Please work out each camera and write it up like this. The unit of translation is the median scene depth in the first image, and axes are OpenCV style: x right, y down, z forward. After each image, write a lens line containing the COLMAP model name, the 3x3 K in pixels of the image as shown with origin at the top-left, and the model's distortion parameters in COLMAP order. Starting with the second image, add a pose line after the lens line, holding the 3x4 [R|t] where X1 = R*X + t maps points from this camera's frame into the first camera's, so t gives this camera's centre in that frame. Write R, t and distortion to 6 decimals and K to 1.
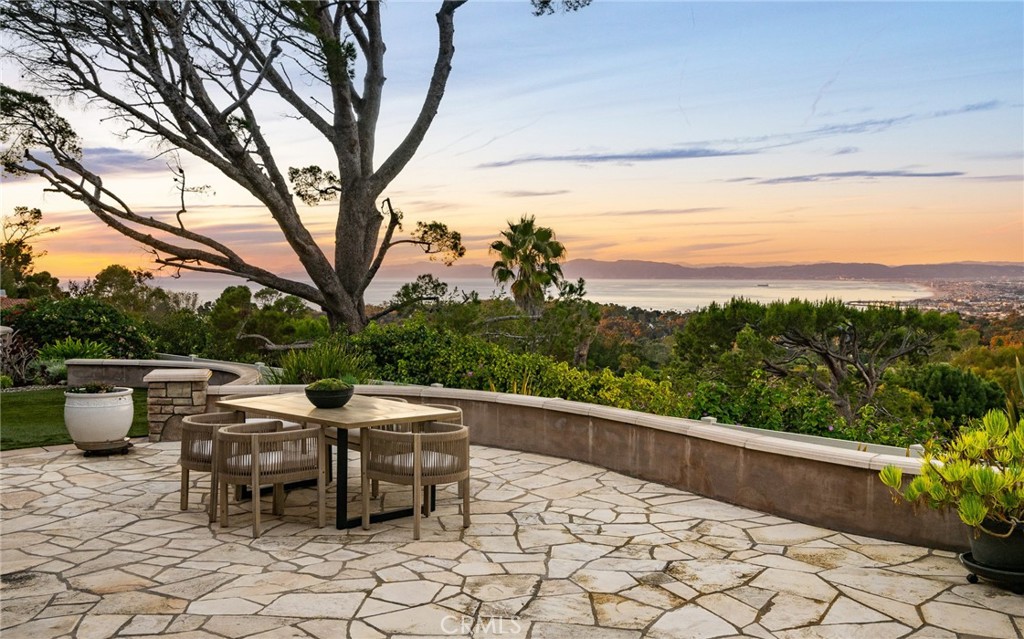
lens RADIAL K [[995.6, 0, 511.9], [0, 995.6, 319.2], [0, 0, 1]] dist [0.021444, 0.000000]
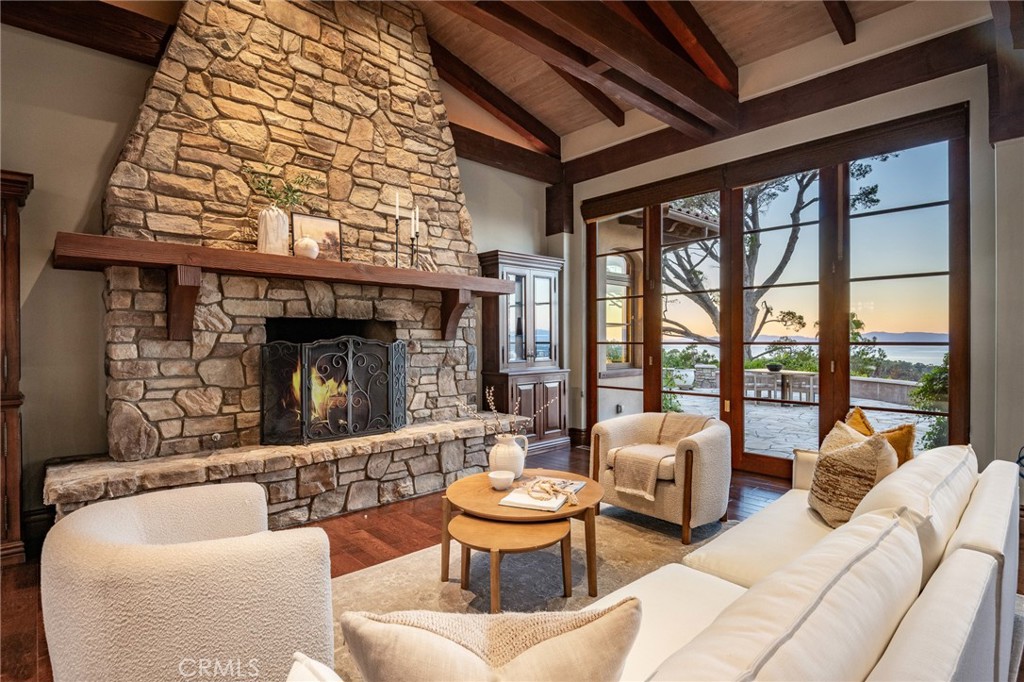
lens RADIAL K [[519.7, 0, 512.4], [0, 519.7, 340.5], [0, 0, 1]] dist [-0.004820, -0.000608]
pose [[0.856693, -0.007235, -0.515776, -0.013902], [-0.018239, 0.998852, -0.044306, 0.022695], [0.515504, 0.047364, 0.855577, -0.226556]]
